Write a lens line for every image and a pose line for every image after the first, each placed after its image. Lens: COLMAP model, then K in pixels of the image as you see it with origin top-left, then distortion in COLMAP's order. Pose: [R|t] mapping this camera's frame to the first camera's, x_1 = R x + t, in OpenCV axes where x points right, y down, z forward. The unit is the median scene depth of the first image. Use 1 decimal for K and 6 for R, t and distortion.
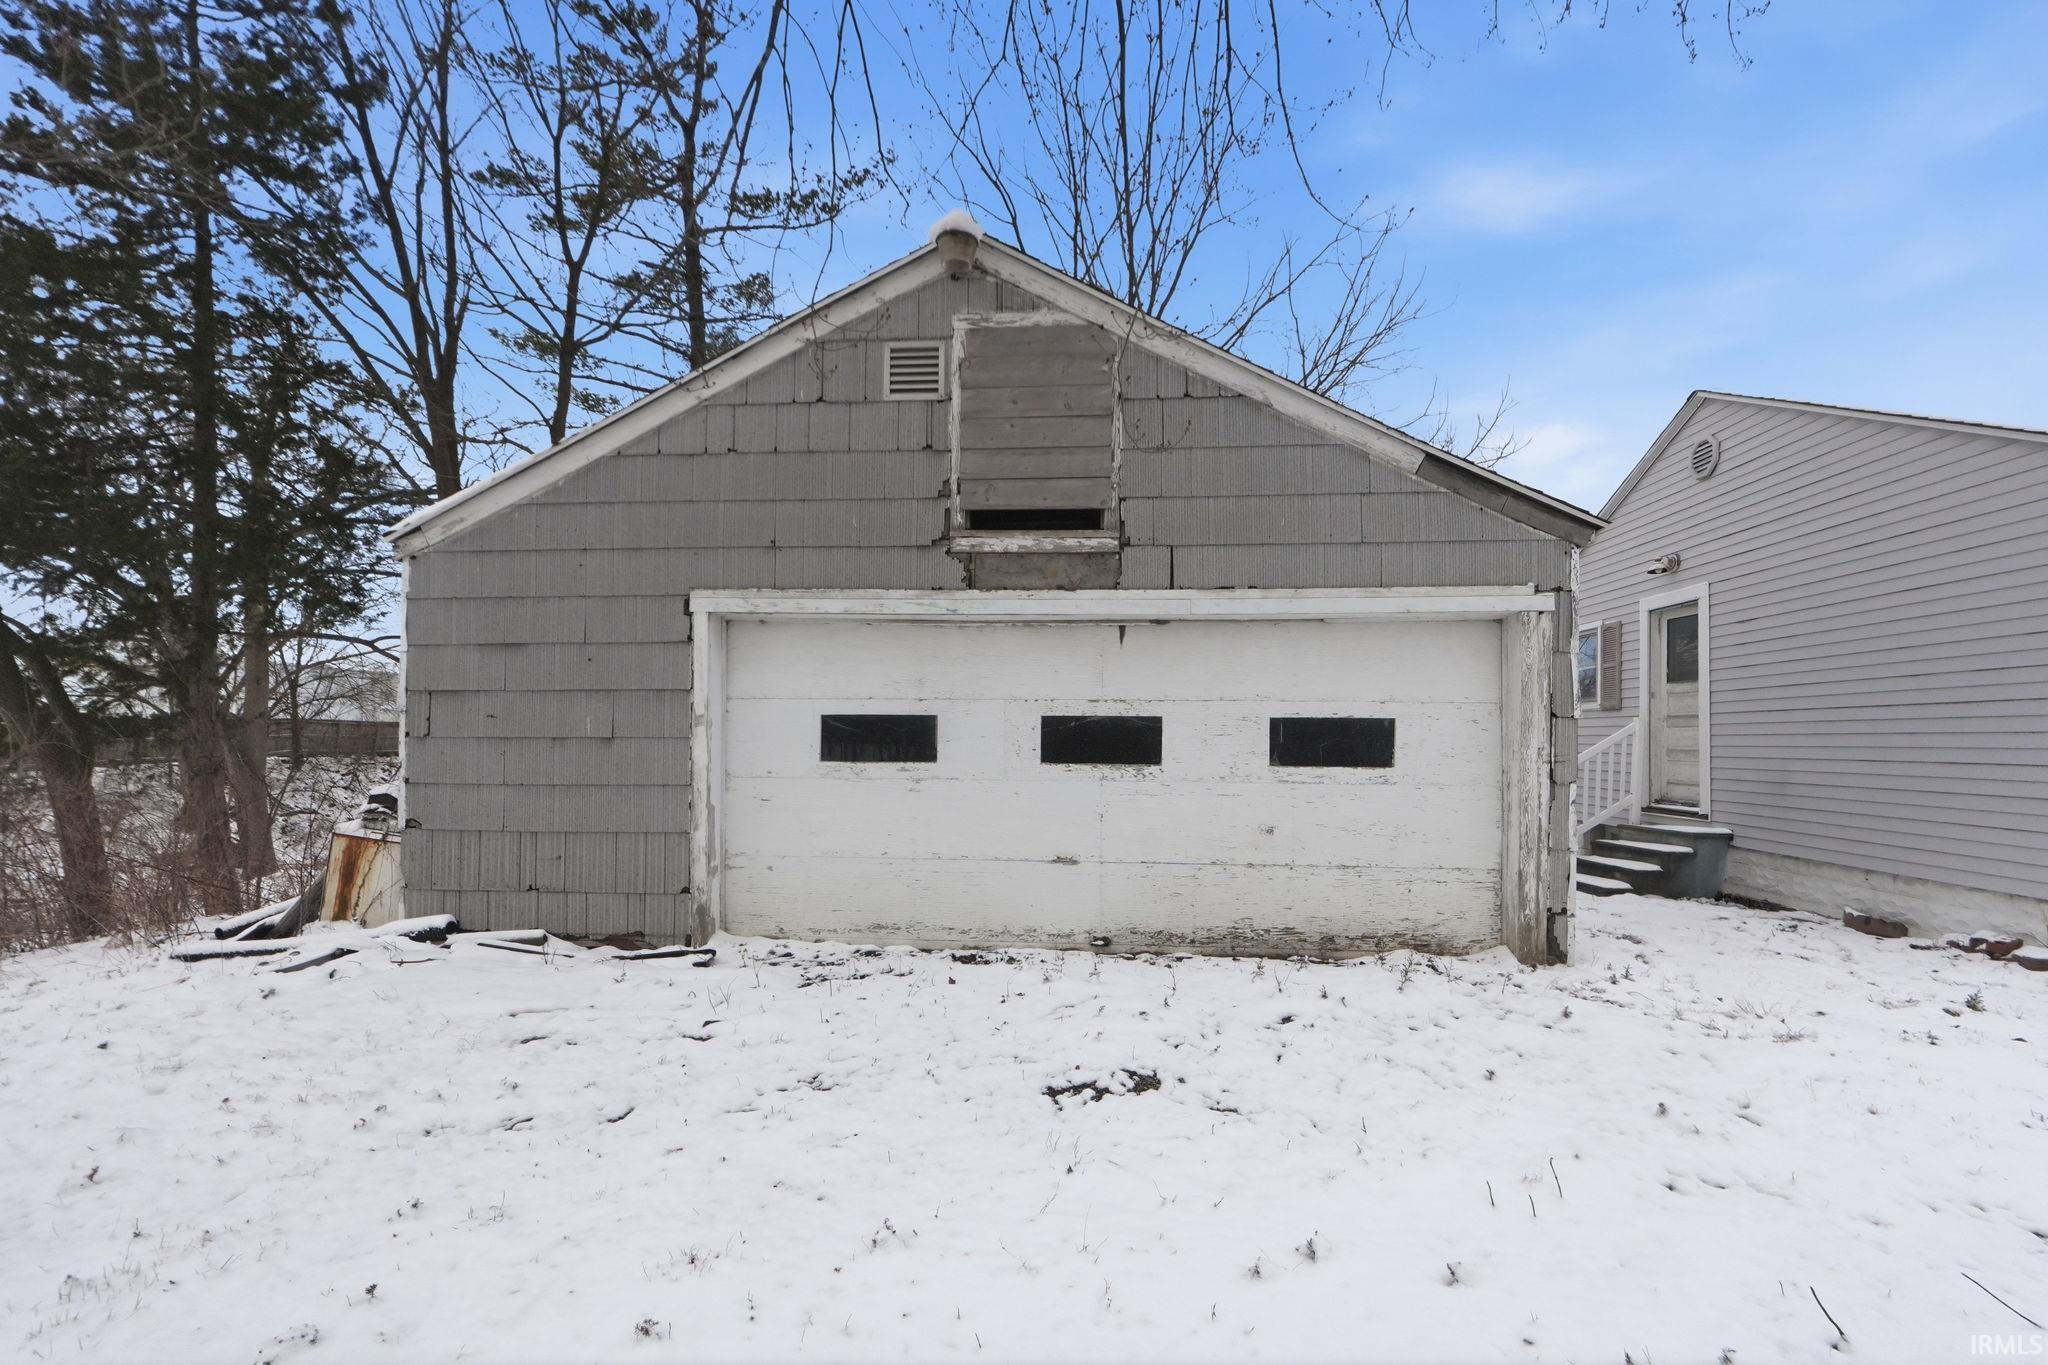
lens RADIAL K [[872.6, 0, 1024.8], [0, 872.6, 724.3], [0, 0, 1]] dist [-0.002892, 0.001405]
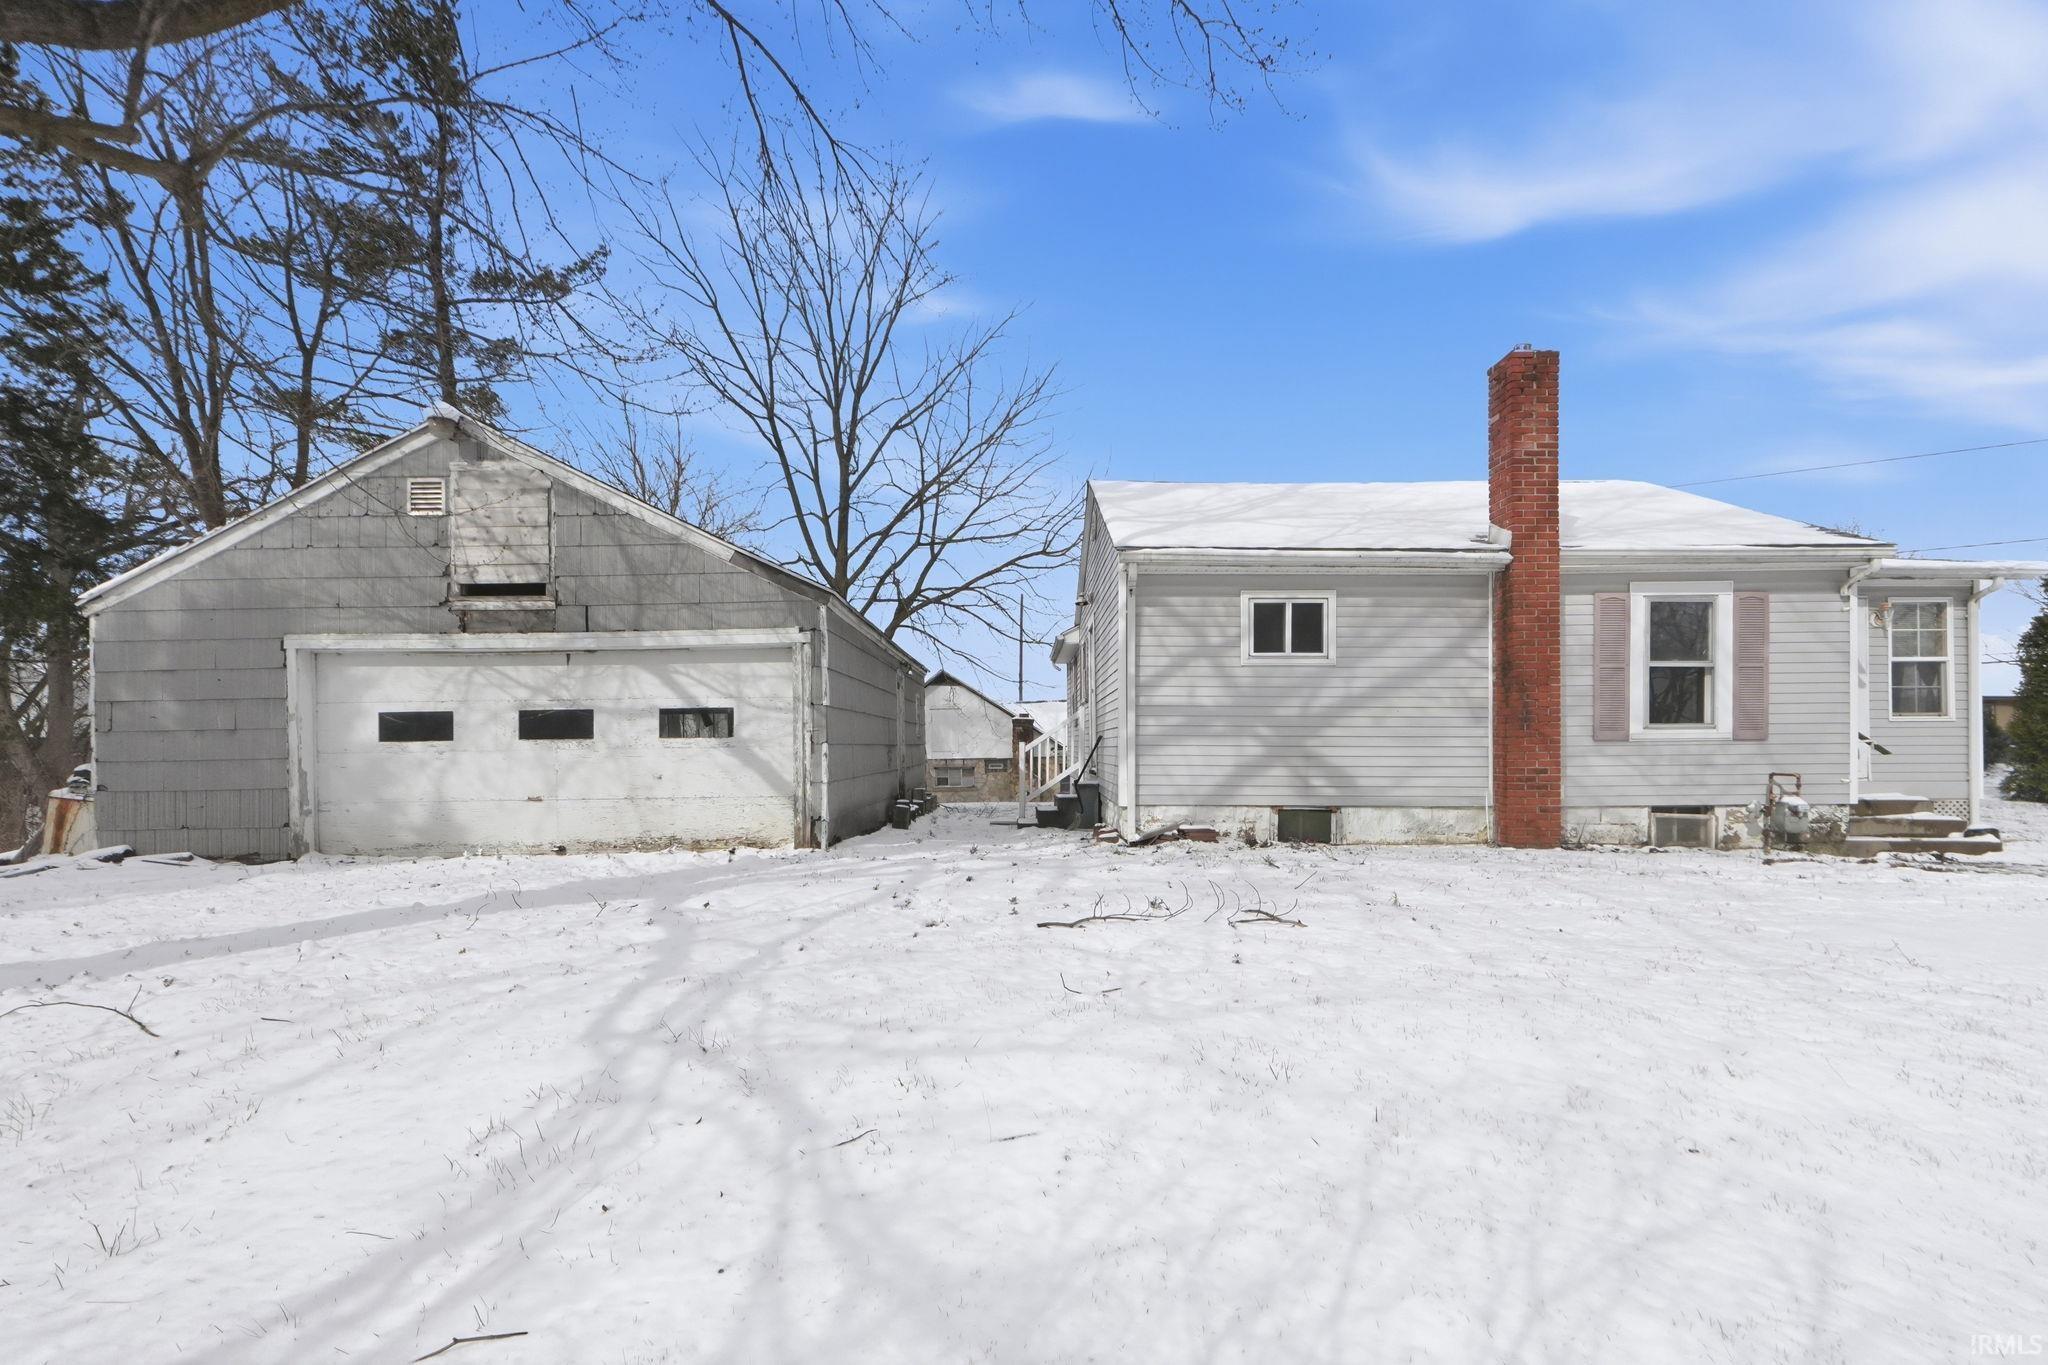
lens RADIAL K [[872.6, 0, 996.1], [0, 872.6, 735.2], [0, 0, 1]] dist [-0.002892, 0.001405]
pose [[0.996539, -0.021856, 0.080198, 0.777675], [0.021057, 0.999720, 0.010796, 0.037933], [-0.080412, -0.009070, 0.996720, -0.685162]]
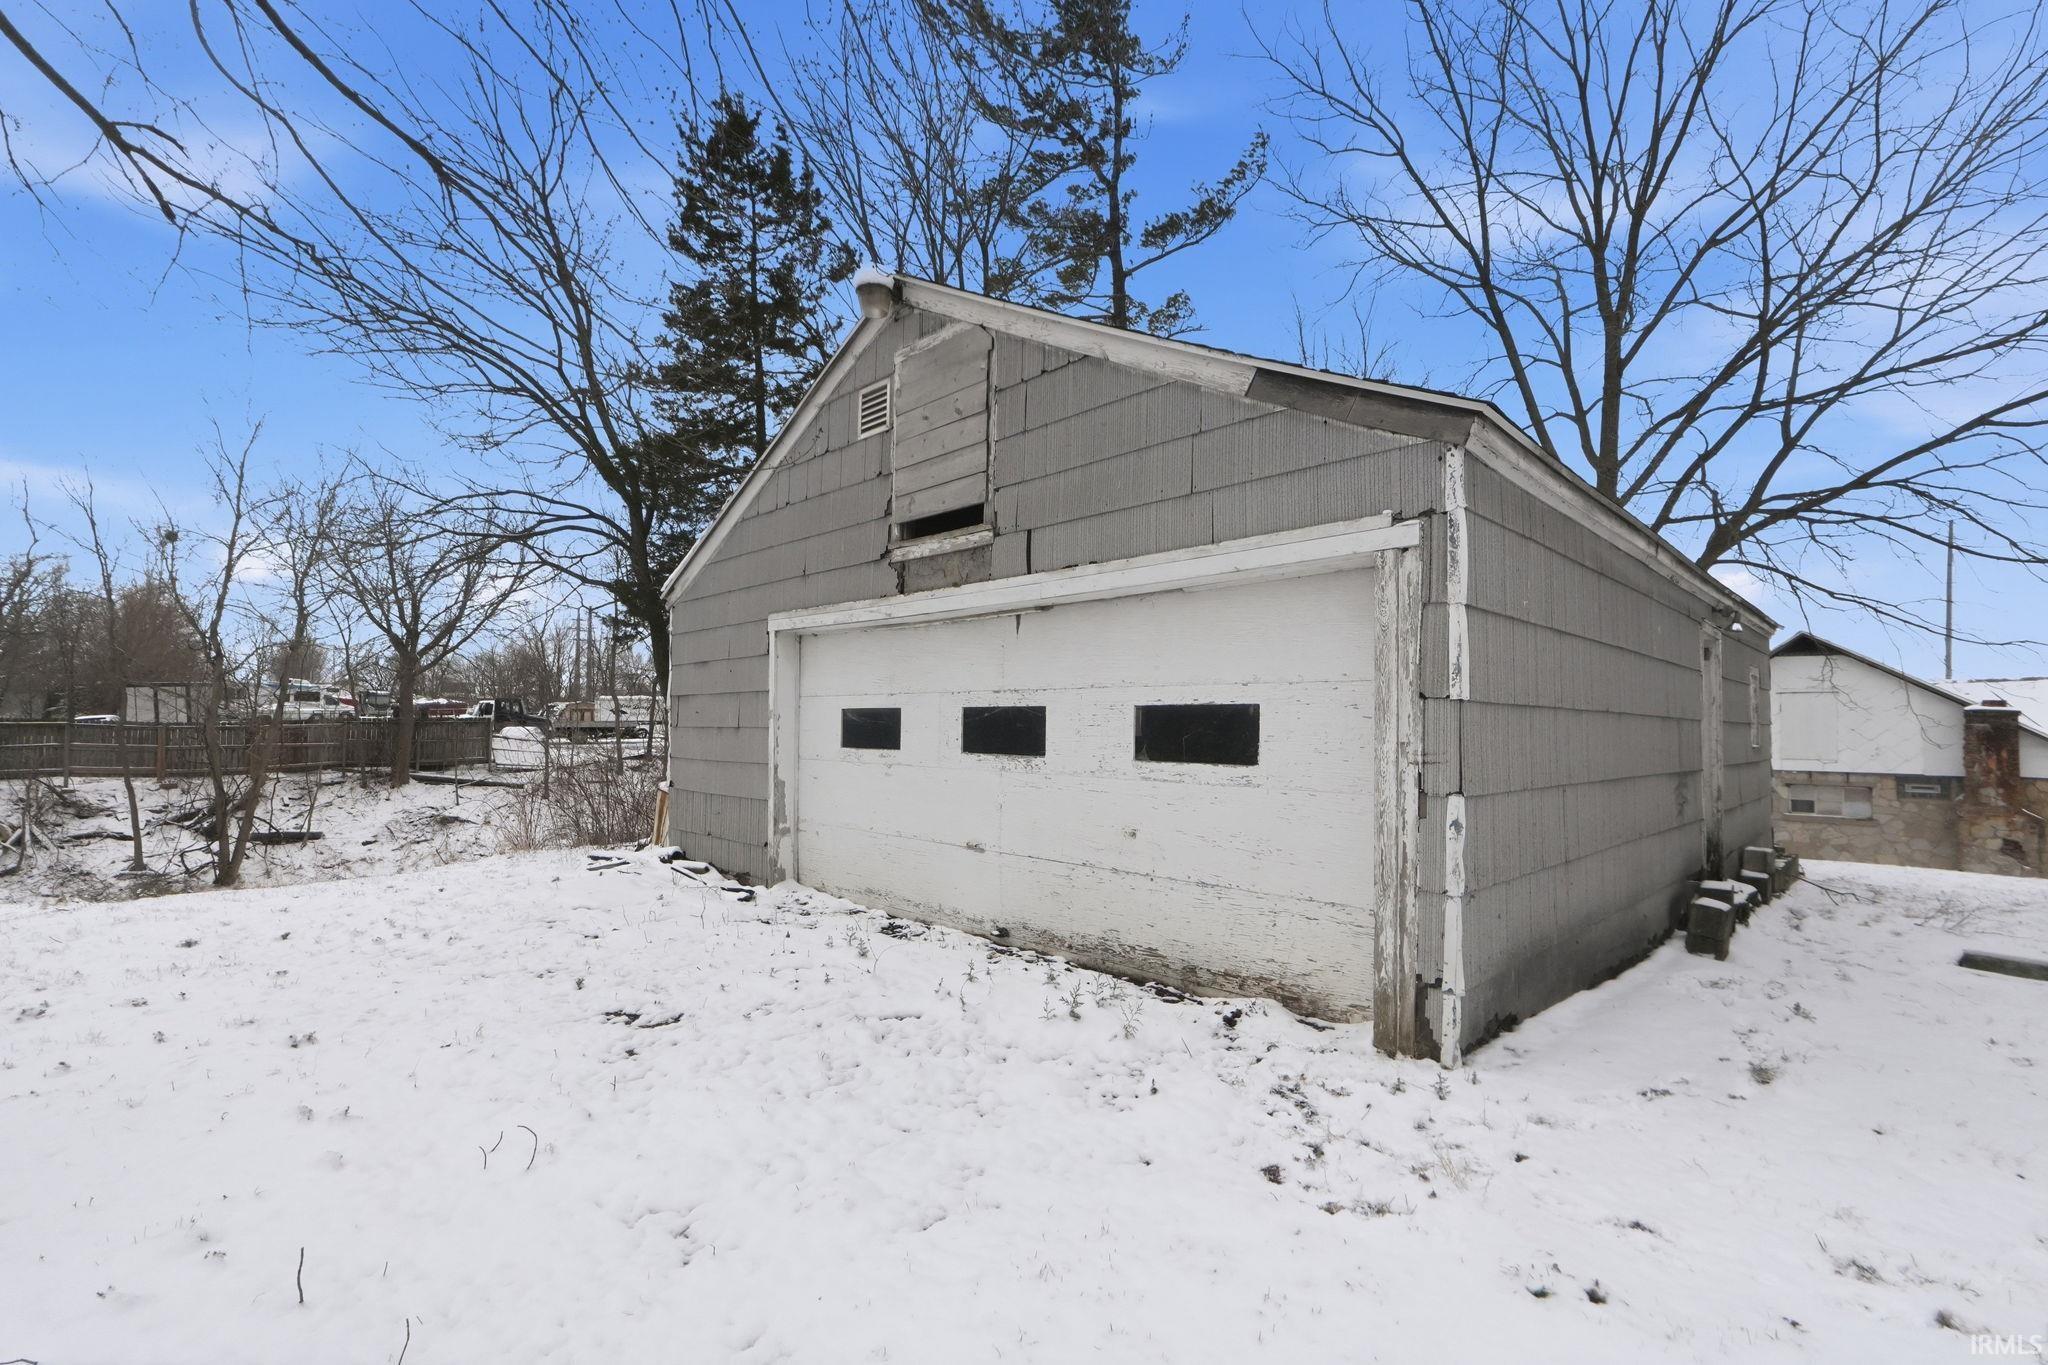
lens RADIAL K [[872.6, 0, 1034.3], [0, 872.6, 701.3], [0, 0, 1]] dist [-0.002892, 0.001405]
pose [[0.765916, -0.018758, -0.642666, 0.767322], [0.006986, 0.999758, -0.020856, 0.005816], [0.642902, 0.011484, 0.765862, 0.256606]]
